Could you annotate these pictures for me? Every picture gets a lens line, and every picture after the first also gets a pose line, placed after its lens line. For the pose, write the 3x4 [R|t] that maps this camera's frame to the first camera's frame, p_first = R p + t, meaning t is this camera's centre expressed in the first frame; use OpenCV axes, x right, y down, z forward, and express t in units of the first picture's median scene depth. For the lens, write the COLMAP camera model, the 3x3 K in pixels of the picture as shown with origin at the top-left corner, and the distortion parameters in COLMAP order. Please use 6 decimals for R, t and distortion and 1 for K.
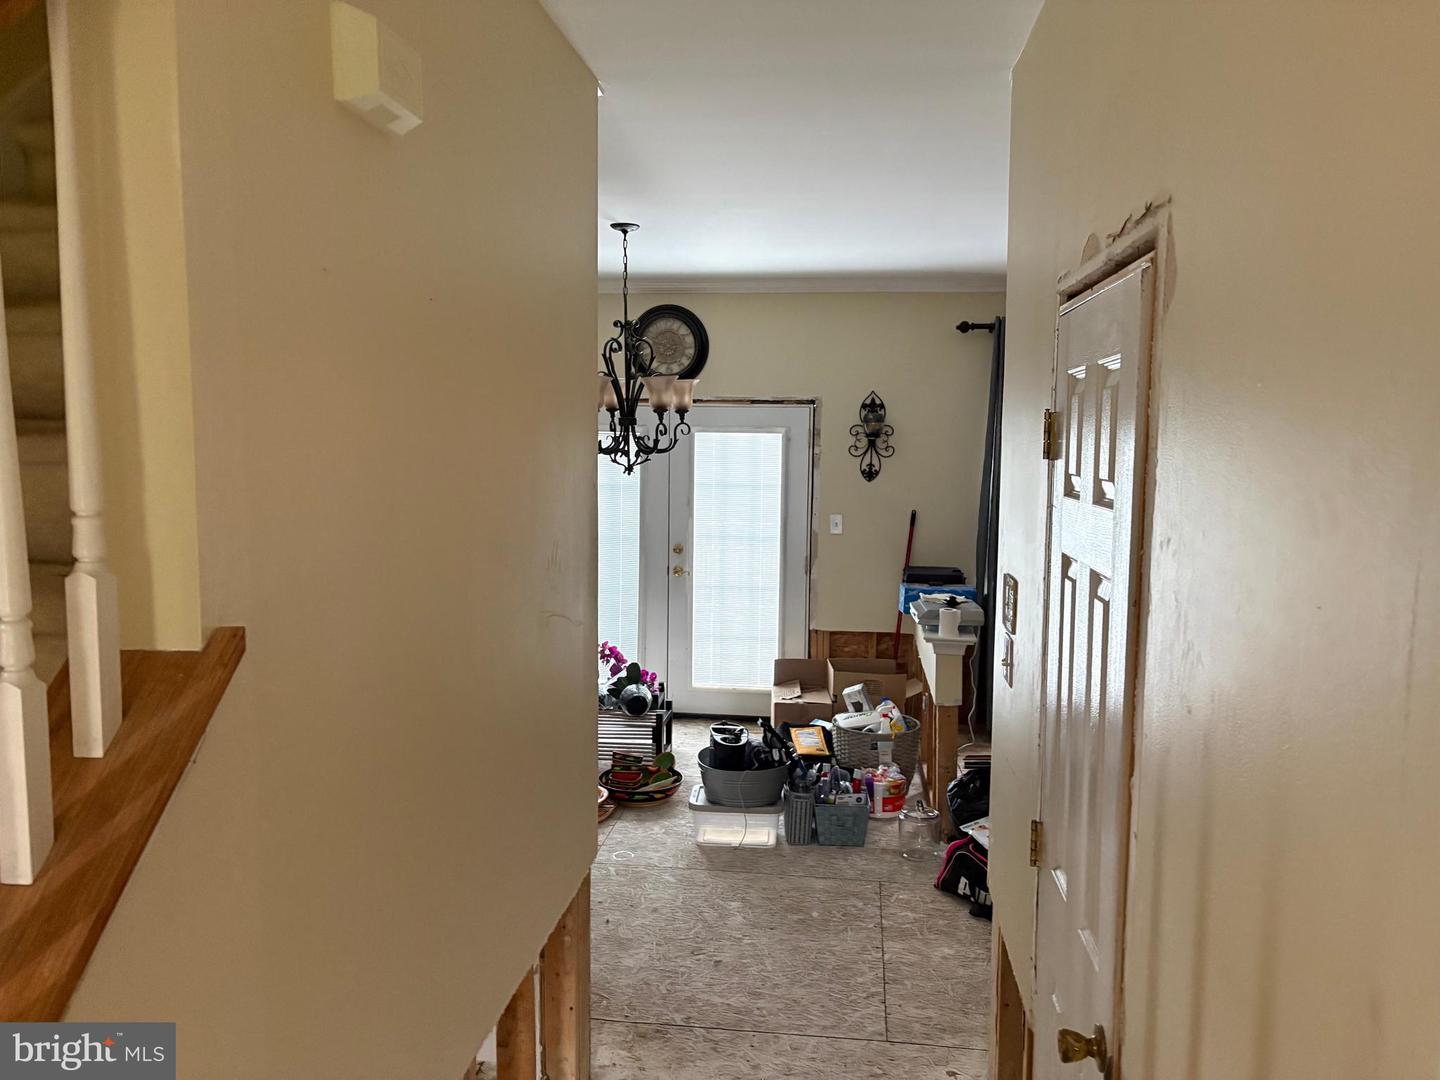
lens RADIAL K [[1101.2, 0, 725.8], [0, 1101.2, 542.9], [0, 0, 1]] dist [0.047902, -0.036334]
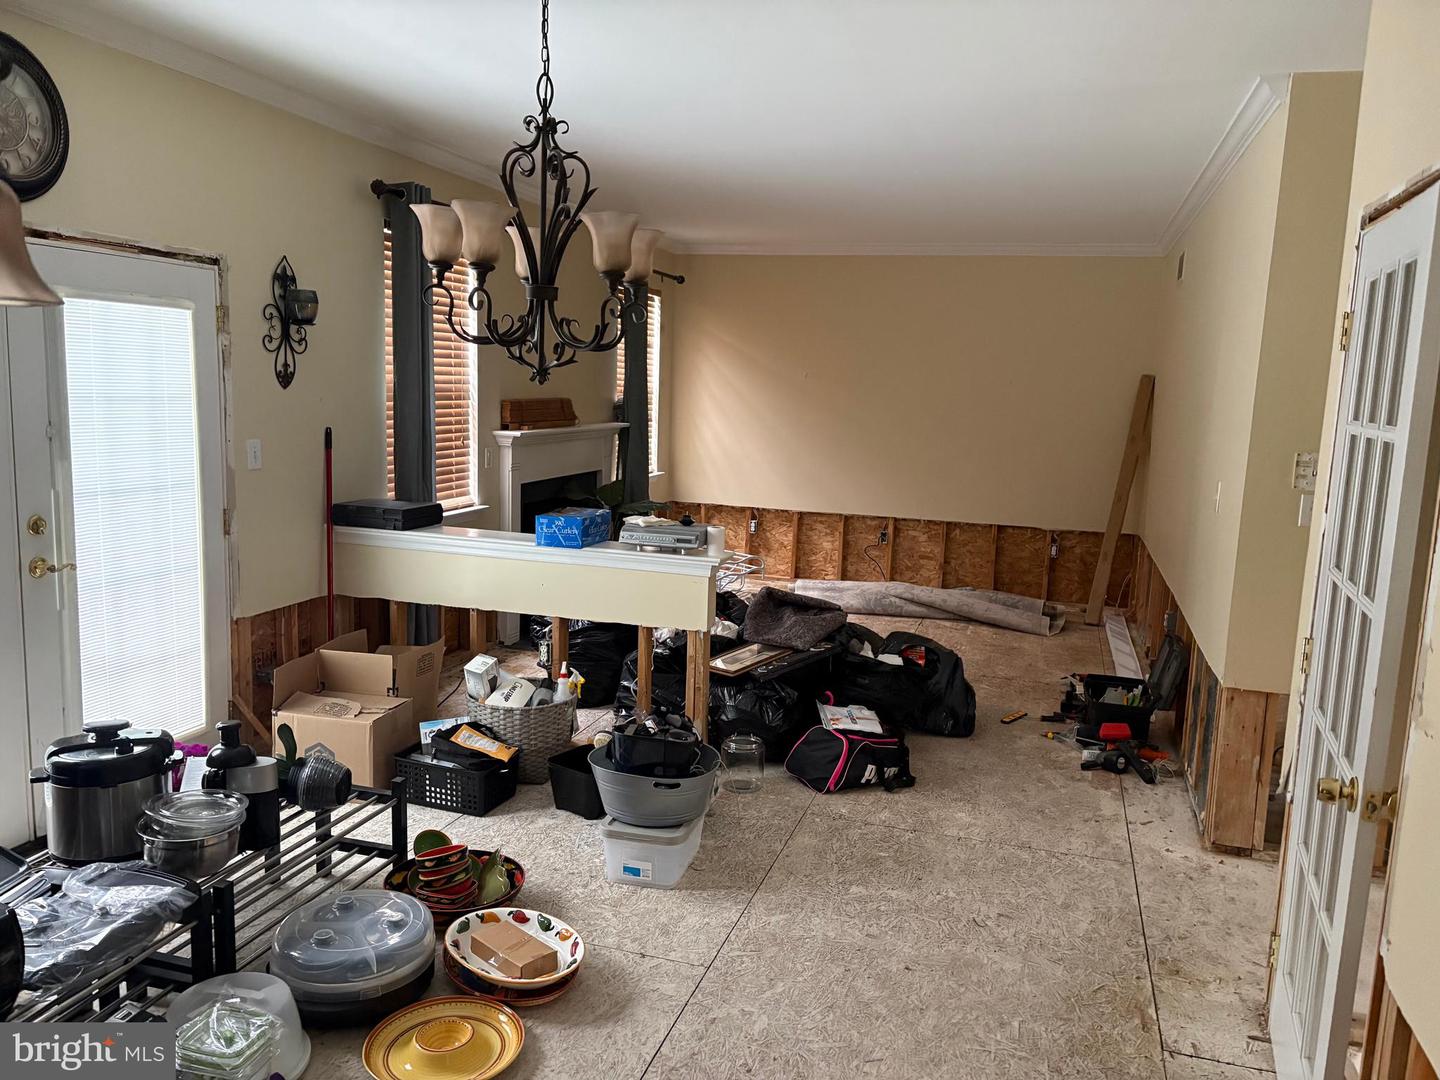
lens RADIAL K [[1101.2, 0, 726.7], [0, 1101.2, 539.0], [0, 0, 1]] dist [0.047902, -0.036334]
pose [[0.160023, -0.144473, 0.976484, -0.521544], [0.058831, 0.988869, 0.136664, -0.041265], [-0.985359, 0.035578, 0.166741, 0.615212]]
